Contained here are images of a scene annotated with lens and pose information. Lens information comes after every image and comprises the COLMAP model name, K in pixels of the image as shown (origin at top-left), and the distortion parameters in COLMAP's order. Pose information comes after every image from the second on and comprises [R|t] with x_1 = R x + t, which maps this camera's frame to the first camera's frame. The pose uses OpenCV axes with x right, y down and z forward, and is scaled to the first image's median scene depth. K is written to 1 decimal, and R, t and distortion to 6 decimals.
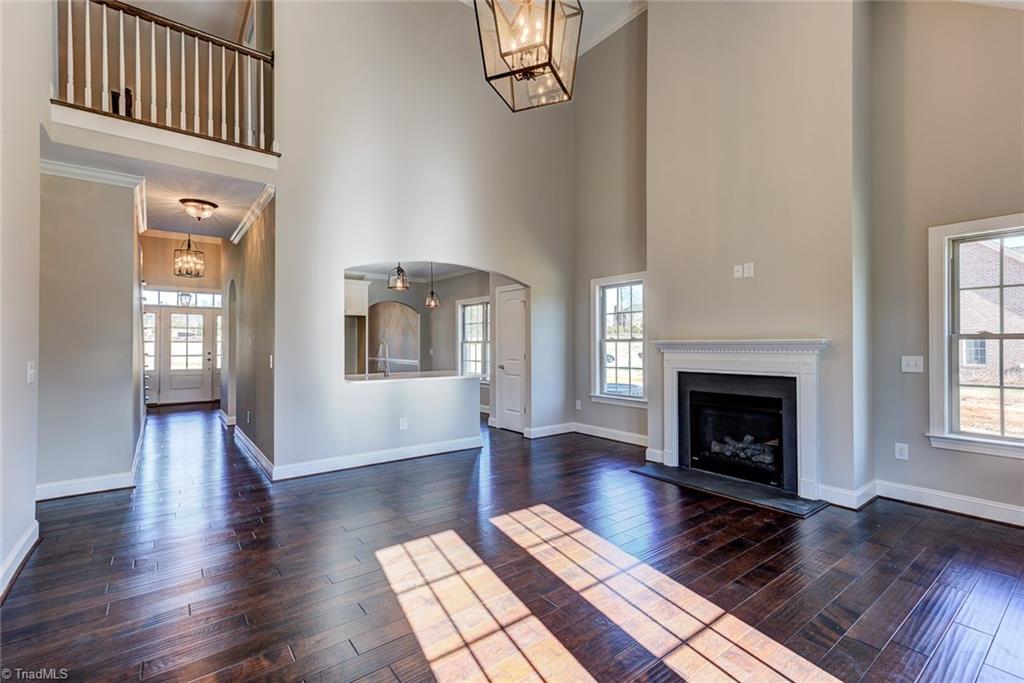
lens RADIAL K [[461.9, 0, 514.0], [0, 461.9, 341.7], [0, 0, 1]] dist [0.002377, 0.000112]
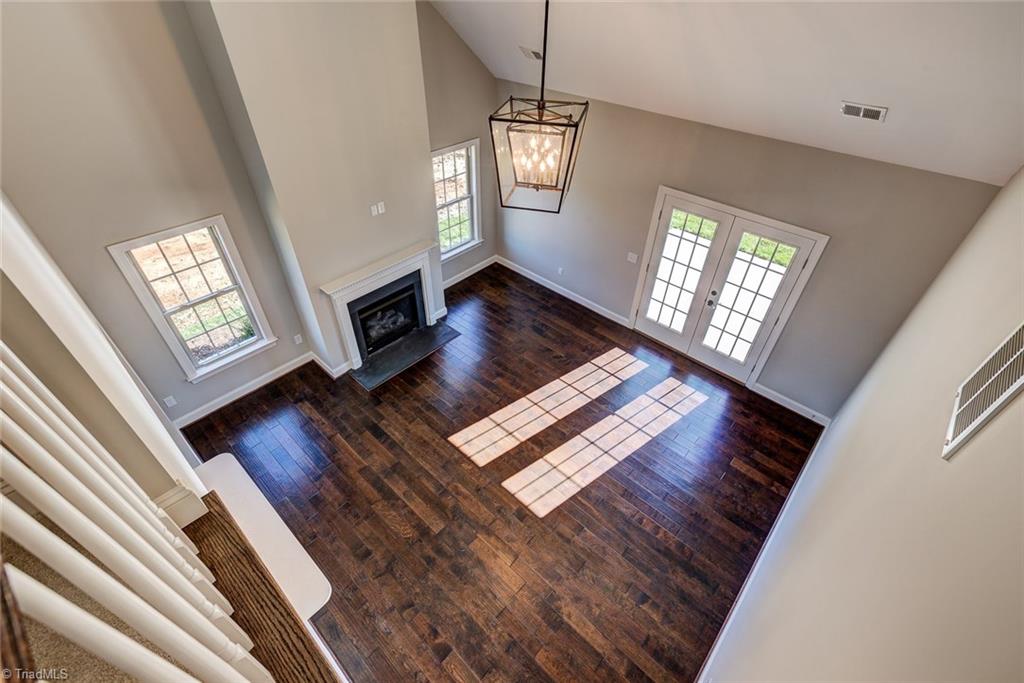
lens RADIAL K [[461.9, 0, 509.1], [0, 461.9, 344.3], [0, 0, 1]] dist [0.002377, 0.000112]
pose [[-0.164353, -0.641048, 0.749696, -1.039035], [-0.026683, 0.762643, 0.646269, -0.979374], [-0.986041, 0.086212, -0.142448, 1.216359]]
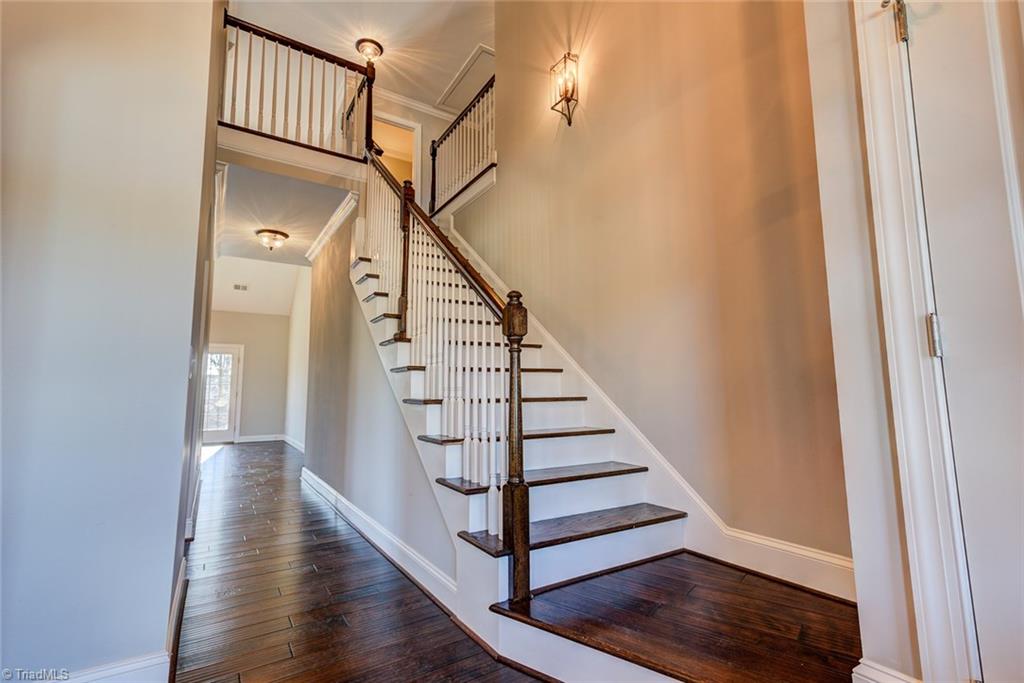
lens RADIAL K [[461.9, 0, 508.9], [0, 461.9, 342.9], [0, 0, 1]] dist [0.002377, 0.000112]
pose [[-0.995543, 0.019674, 0.092233, -1.702872], [0.008758, 0.993059, -0.117293, -0.332938], [-0.093900, -0.115963, -0.988805, 2.387430]]
